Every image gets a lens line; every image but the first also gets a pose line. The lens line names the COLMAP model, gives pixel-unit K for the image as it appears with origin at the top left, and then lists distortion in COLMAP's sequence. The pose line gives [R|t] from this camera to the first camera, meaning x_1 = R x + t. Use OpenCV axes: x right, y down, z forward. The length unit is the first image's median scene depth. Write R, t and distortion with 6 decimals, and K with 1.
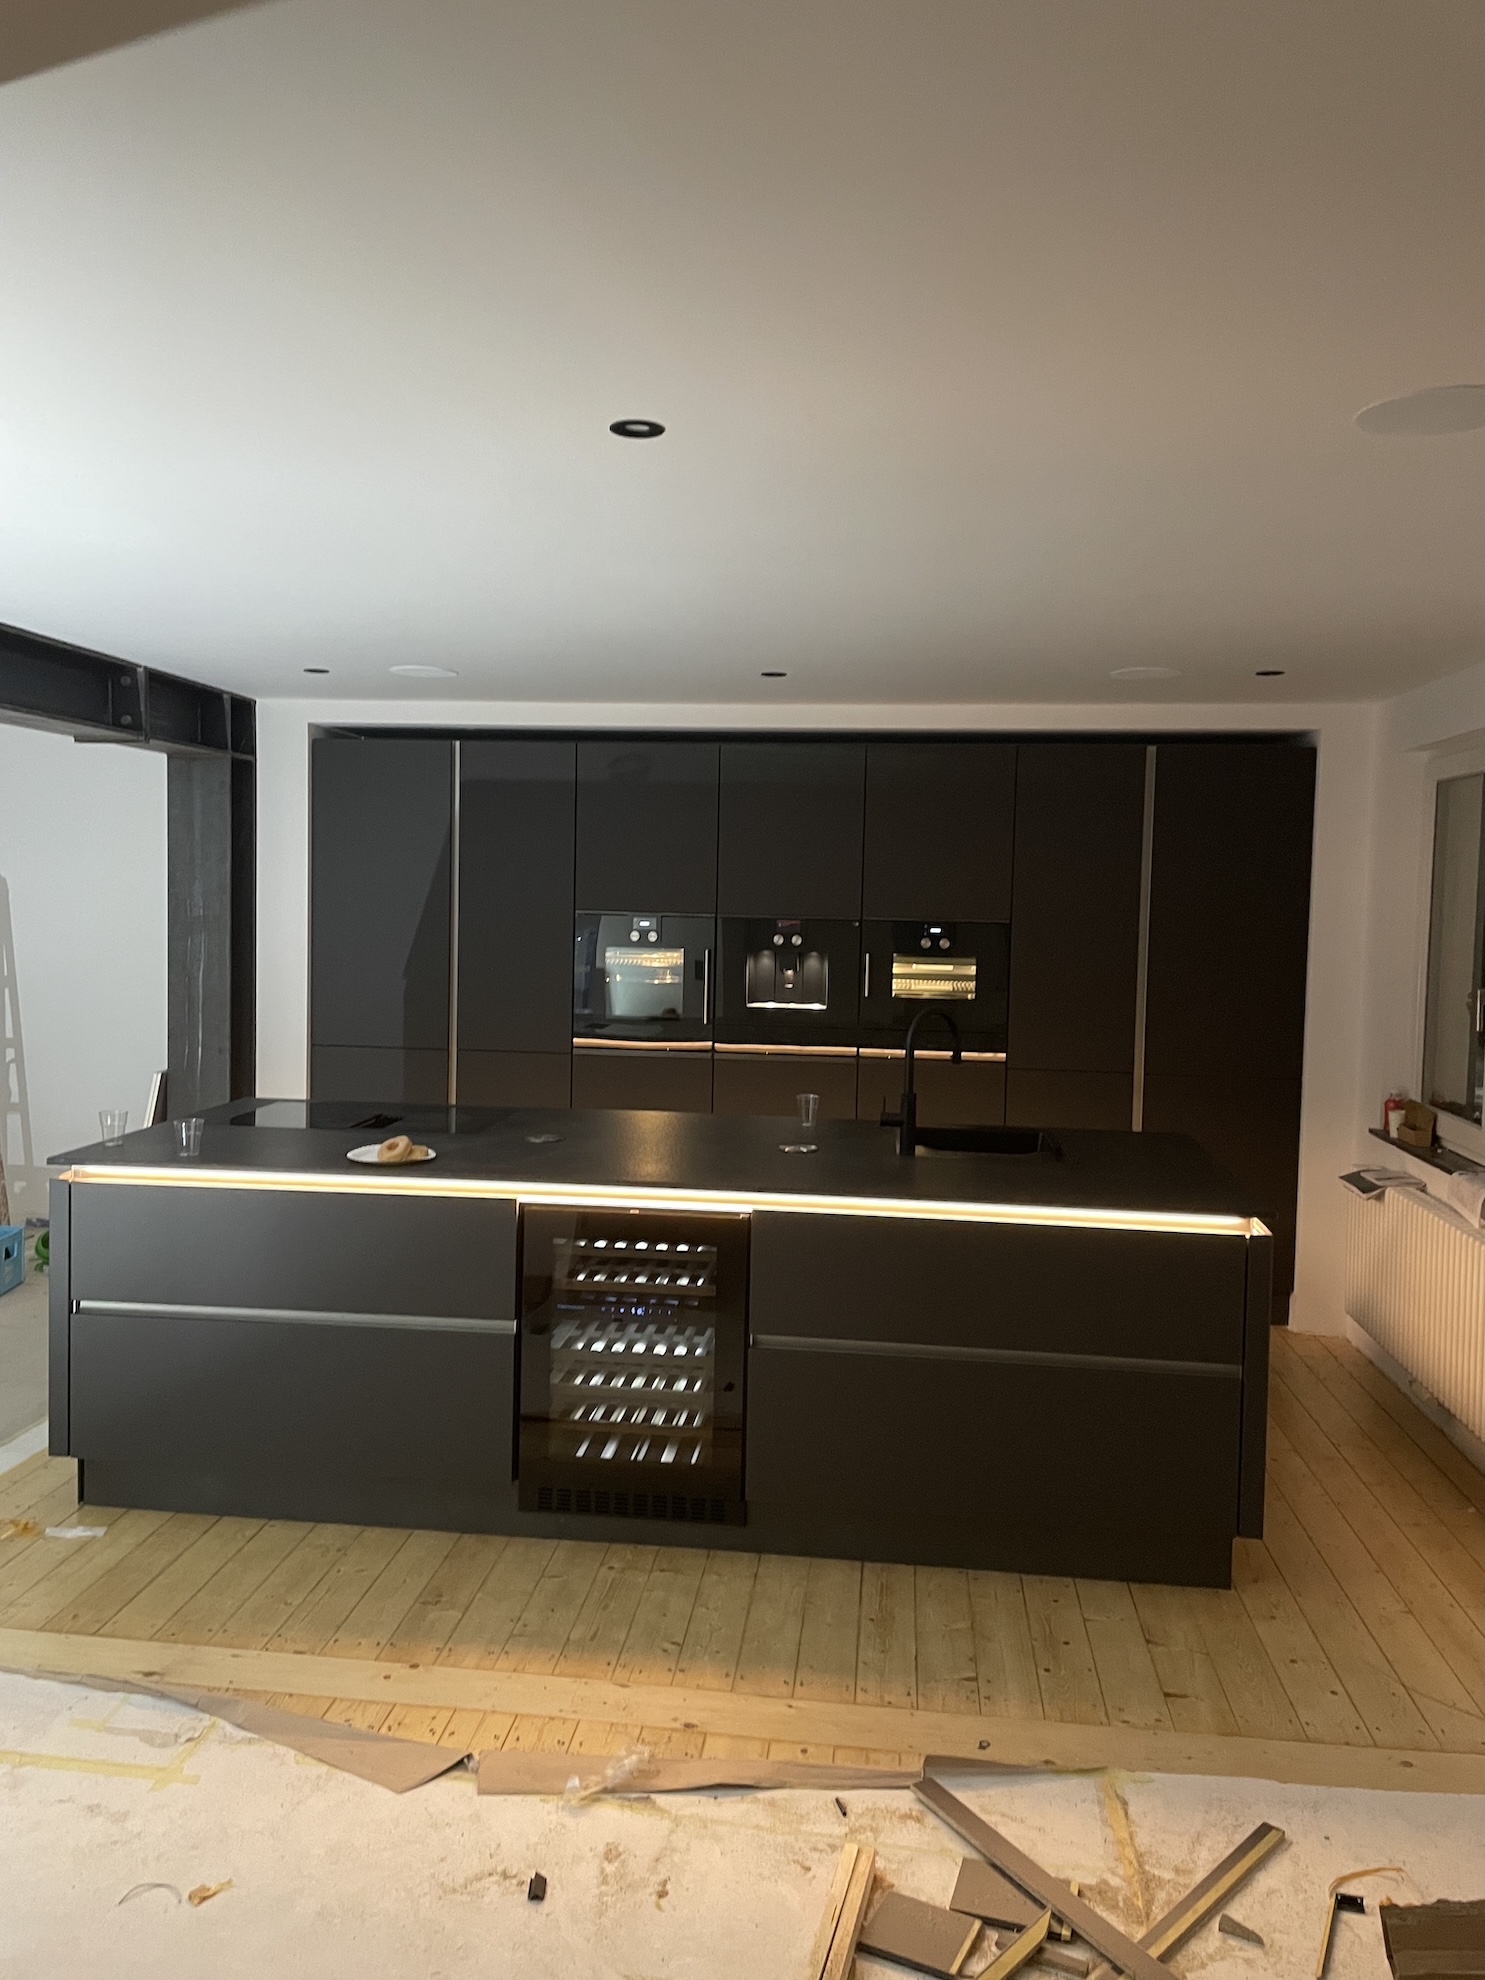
lens RADIAL K [[1475.3, 0, 742.5], [0, 1475.3, 990.0], [0, 0, 1]] dist [0.094234, -0.112753]
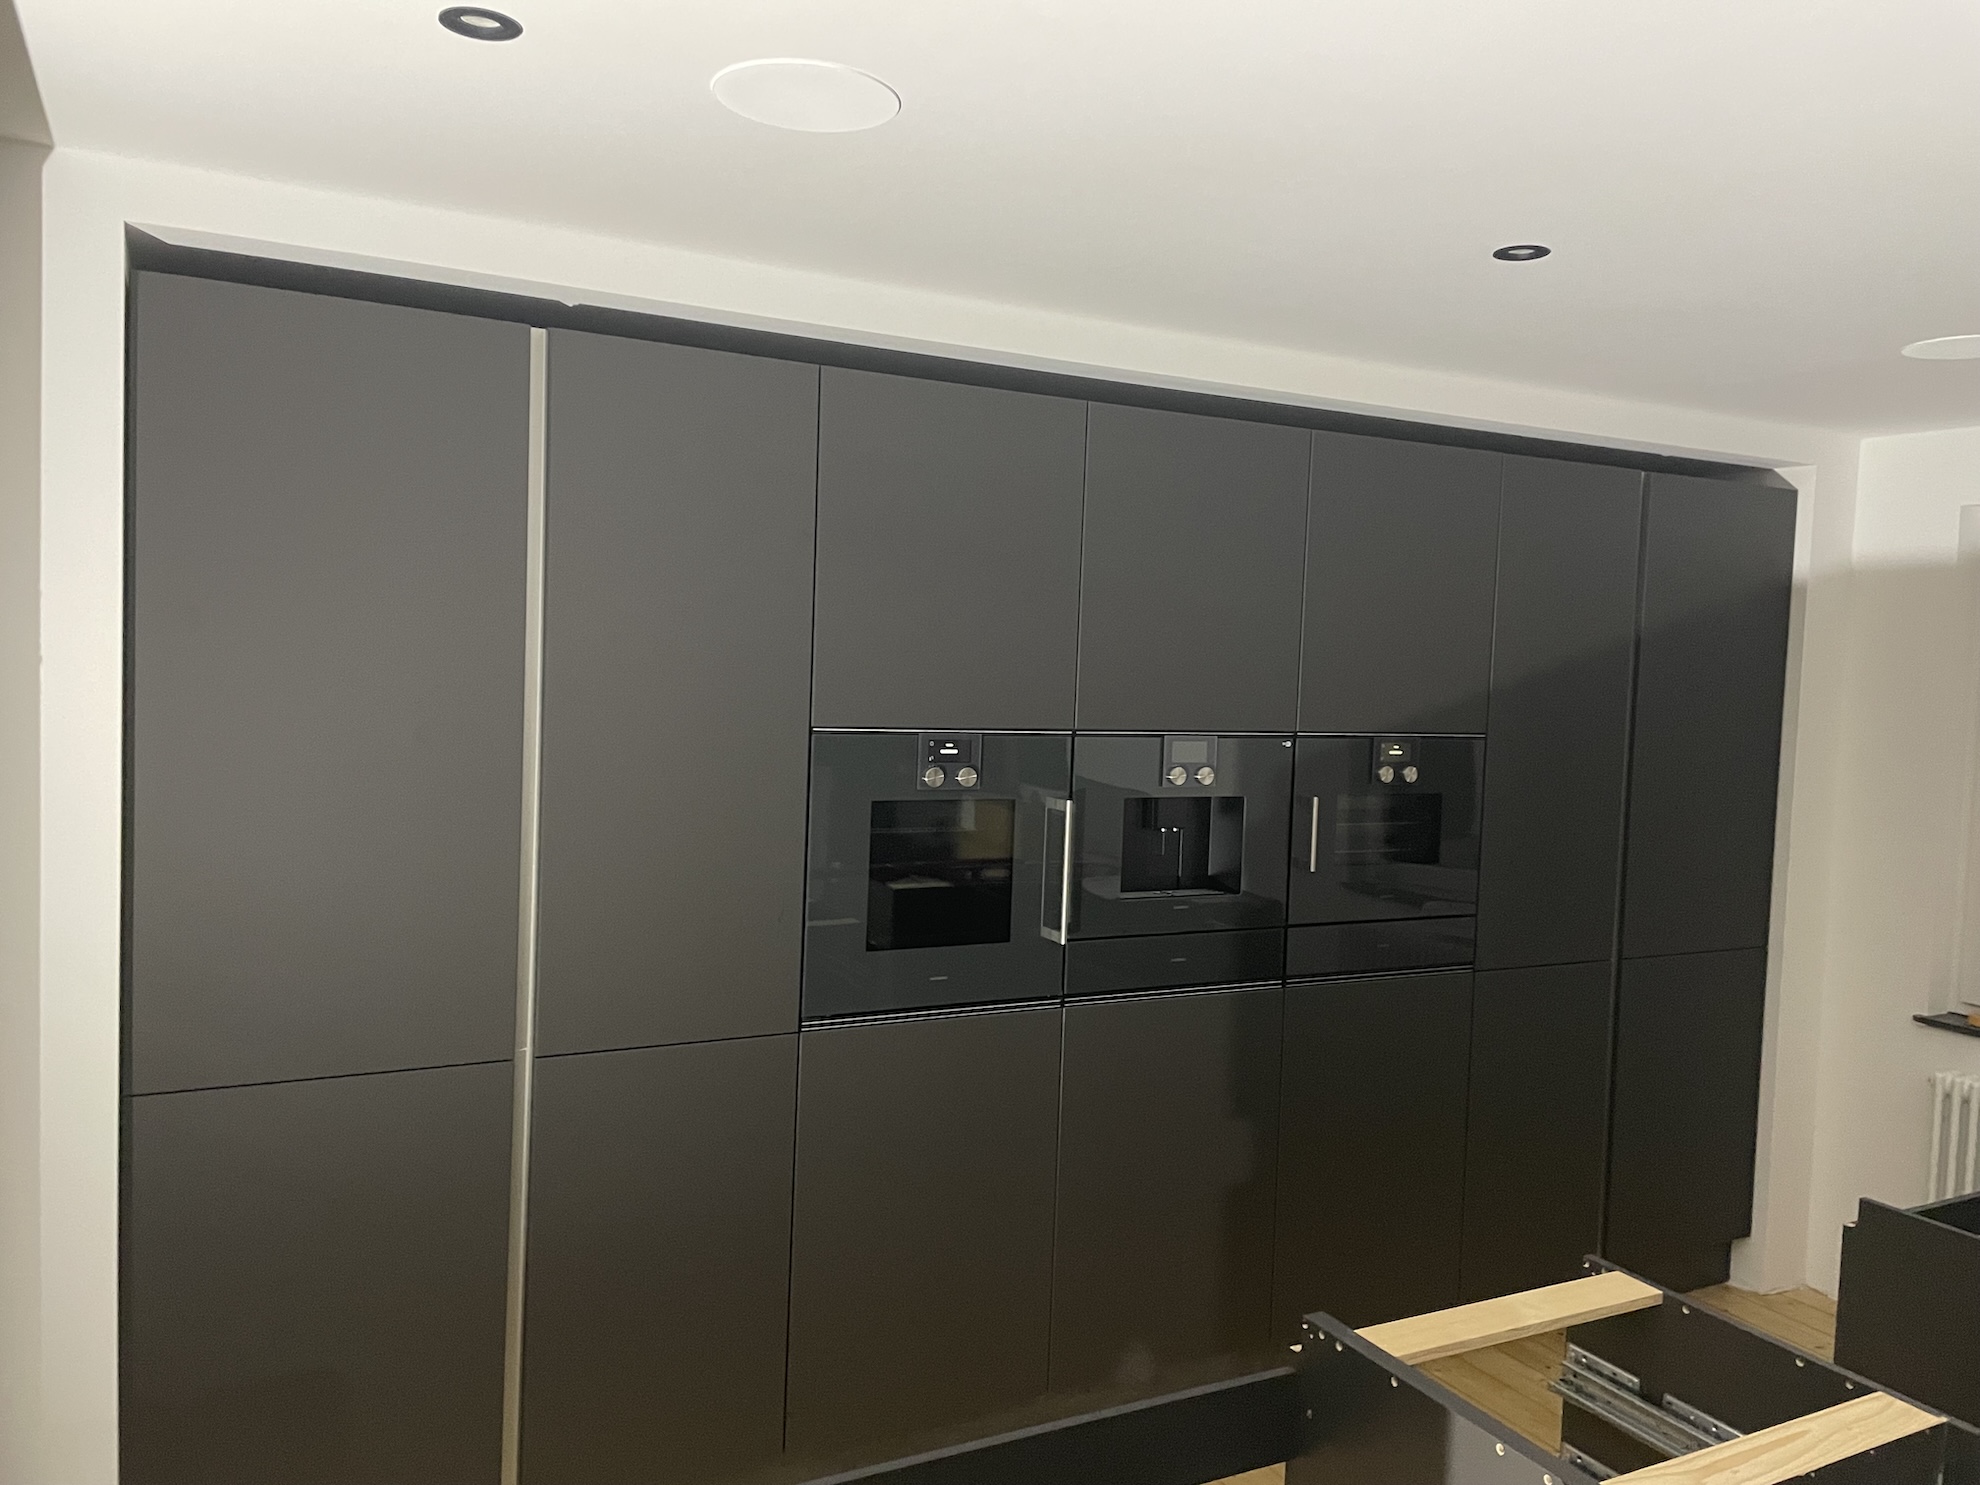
lens RADIAL K [[1475.3, 0, 988.6], [0, 1475.3, 721.7], [0, 0, 1]] dist [0.094234, -0.112753]
pose [[0.829702, -0.019259, 0.557874, -0.517174], [0.017312, 0.999812, 0.008768, -0.092945], [-0.557938, 0.002383, 0.829879, 0.915991]]
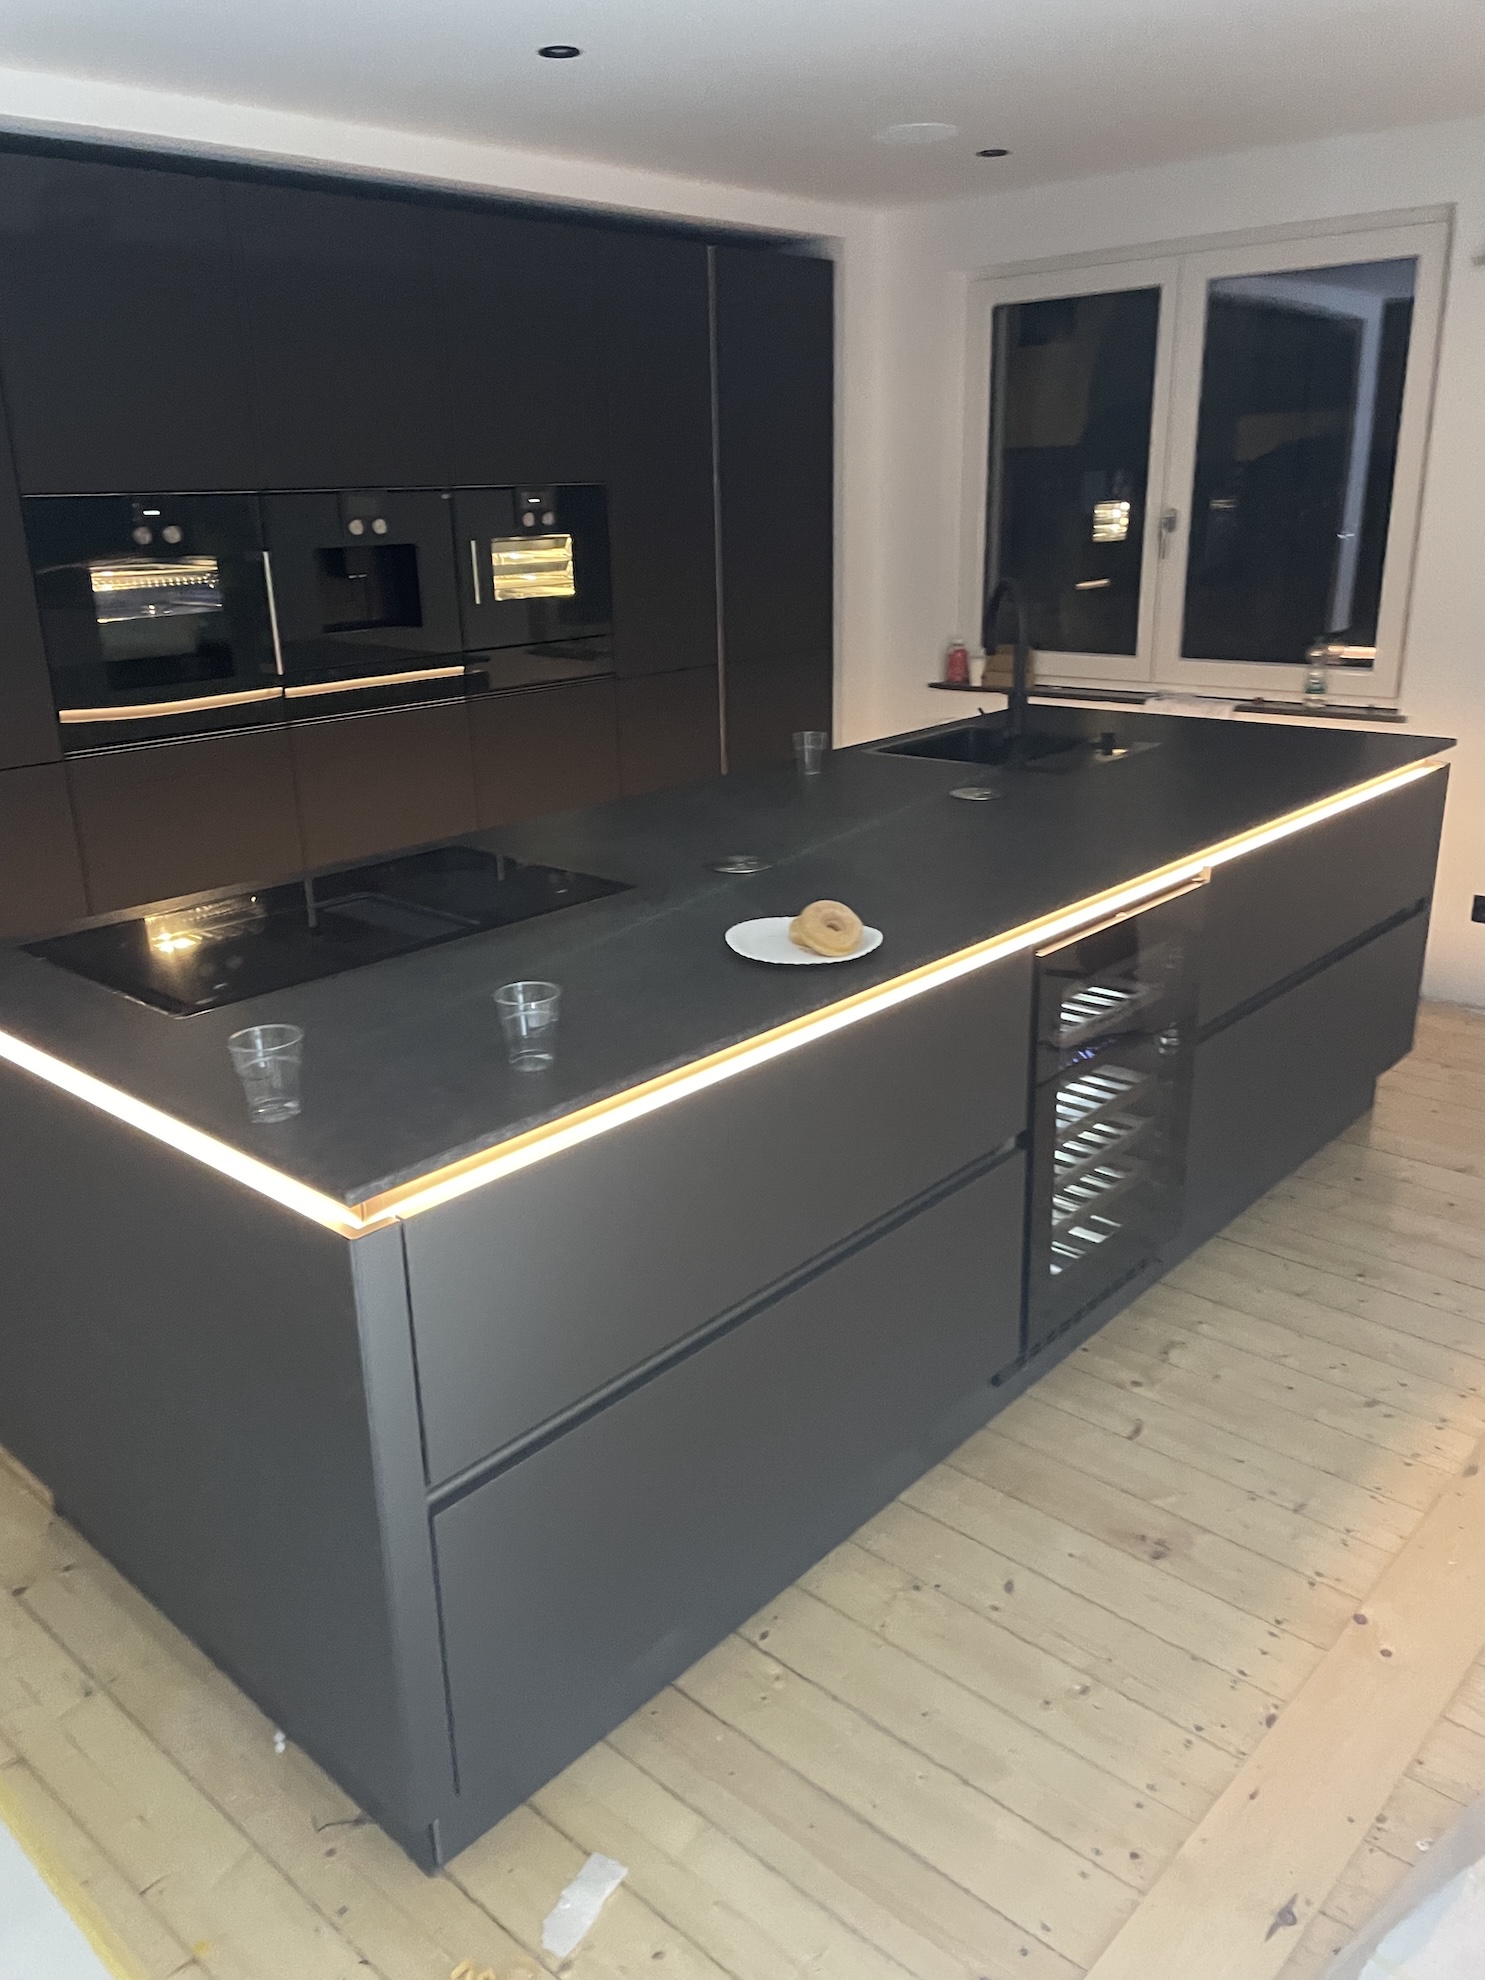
lens RADIAL K [[1521.8, 0, 734.1], [0, 1521.8, 947.3], [0, 0, 1]] dist [0.070610, 0.000784]
pose [[0.580962, -0.272533, 0.766948, -0.693362], [0.089813, 0.957987, 0.272385, -0.040153], [-0.808961, -0.089363, 0.581031, 0.708768]]
